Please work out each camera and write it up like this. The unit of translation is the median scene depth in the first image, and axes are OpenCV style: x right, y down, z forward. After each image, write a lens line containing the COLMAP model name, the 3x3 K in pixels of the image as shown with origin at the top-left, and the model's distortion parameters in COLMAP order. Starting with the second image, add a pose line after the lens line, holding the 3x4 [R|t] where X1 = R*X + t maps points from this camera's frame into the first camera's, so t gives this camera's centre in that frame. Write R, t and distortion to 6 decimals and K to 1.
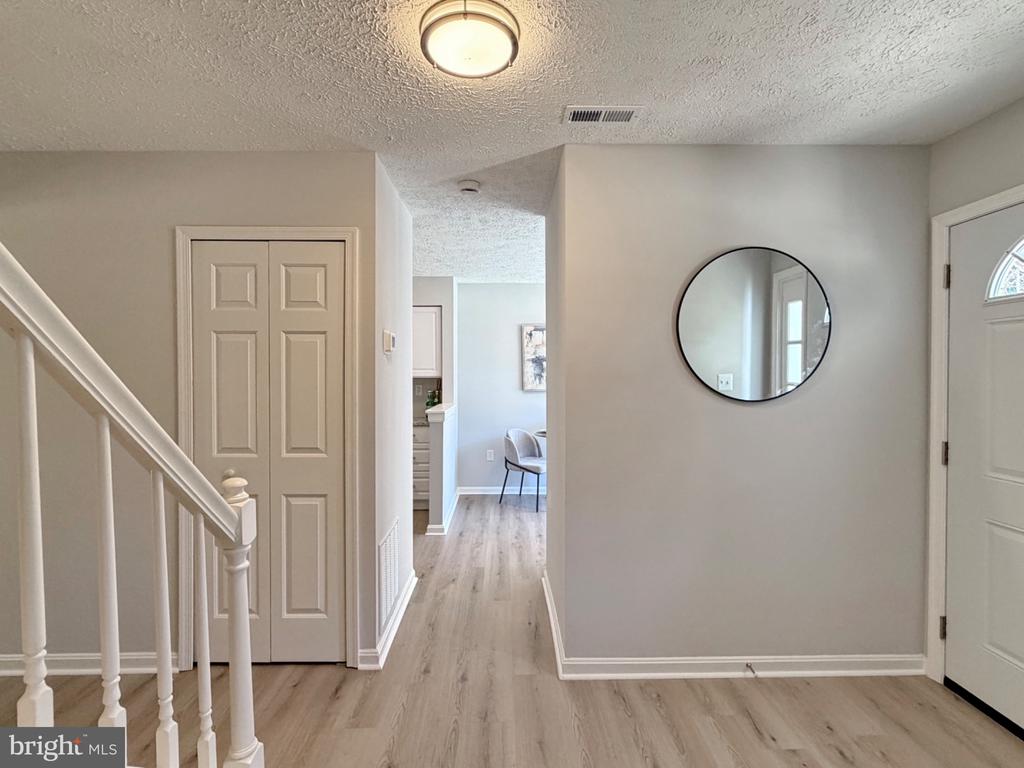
lens RADIAL K [[486.0, 0, 514.0], [0, 486.0, 385.0], [0, 0, 1]] dist [0.002158, 0.000341]
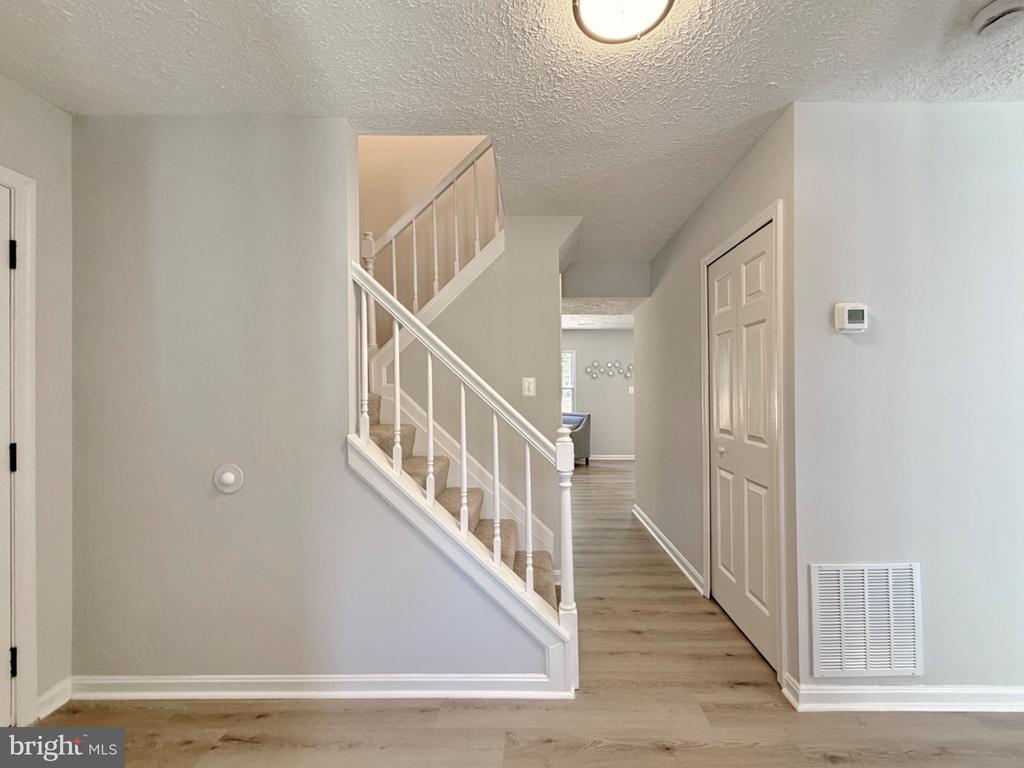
lens RADIAL K [[408.1, 0, 518.7], [0, 408.1, 389.0], [0, 0, 1]] dist [0.009454, -0.000206]
pose [[-0.022663, -0.002766, -0.999739, 0.450325], [-0.022481, 0.999745, -0.002257, 0.043998], [0.999490, 0.022424, -0.022719, 0.526703]]
